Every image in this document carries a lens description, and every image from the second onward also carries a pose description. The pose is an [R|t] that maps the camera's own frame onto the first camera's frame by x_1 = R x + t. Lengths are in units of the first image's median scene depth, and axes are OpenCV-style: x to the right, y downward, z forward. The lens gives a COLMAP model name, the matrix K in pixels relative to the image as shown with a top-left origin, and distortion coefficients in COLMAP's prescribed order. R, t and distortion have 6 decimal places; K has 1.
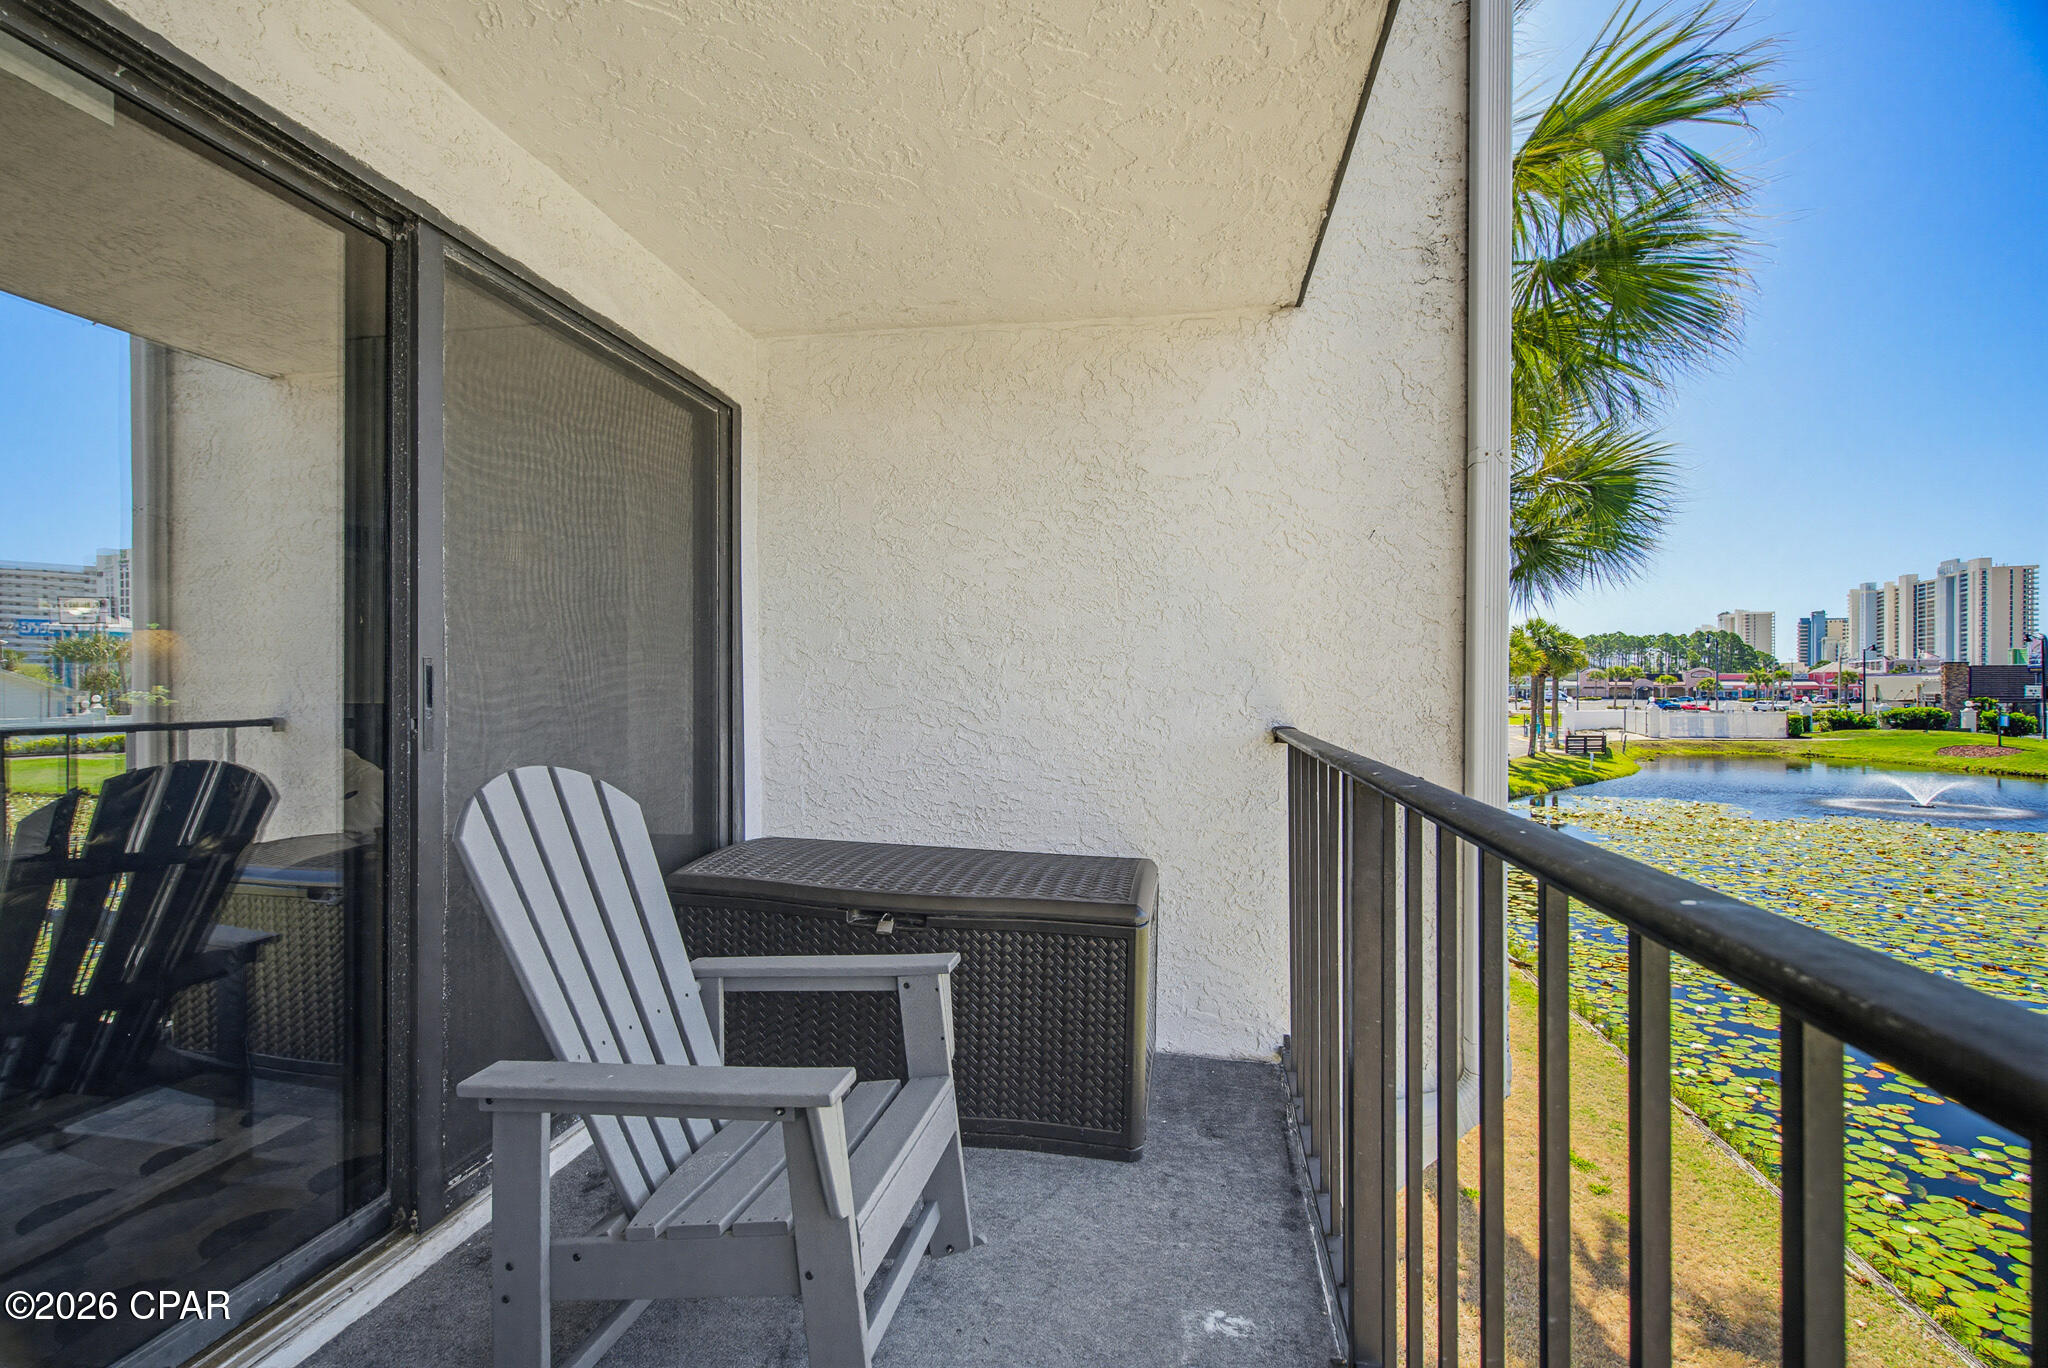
lens RADIAL K [[920.2, 0, 1024.5], [0, 920.2, 681.9], [0, 0, 1]] dist [-0.001088, 0.000145]
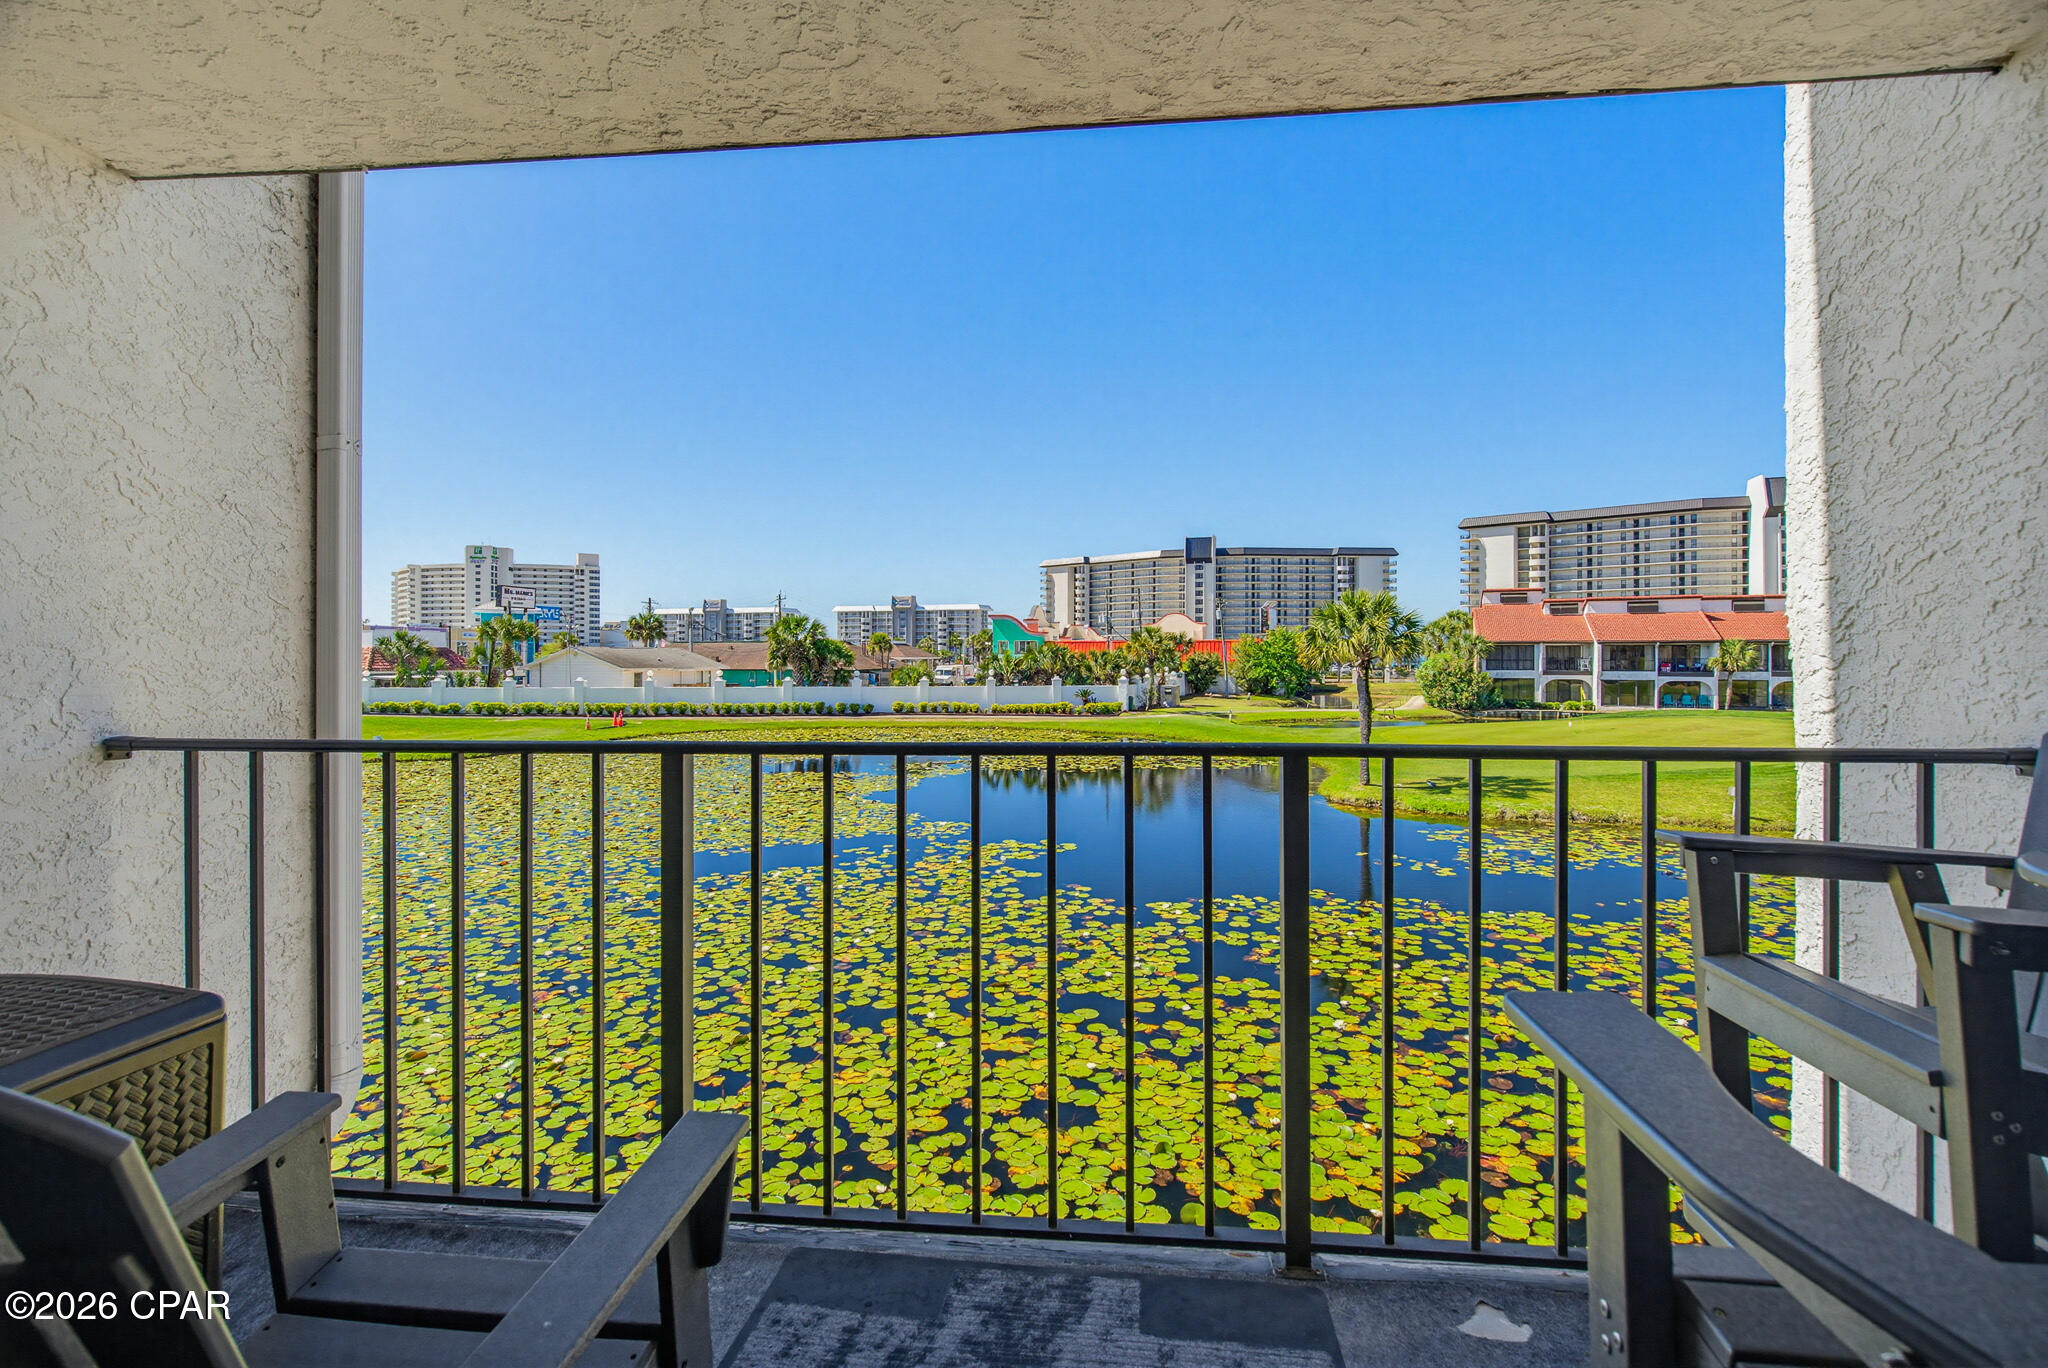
lens RADIAL K [[930.6, 0, 1026.1], [0, 930.6, 658.8], [0, 0, 1]] dist [0.000536, -0.000890]
pose [[-0.079553, -0.002372, 0.996828, -0.524729], [-0.002494, 0.999995, 0.002180, -0.018038], [-0.996828, -0.002312, -0.079559, 0.332397]]
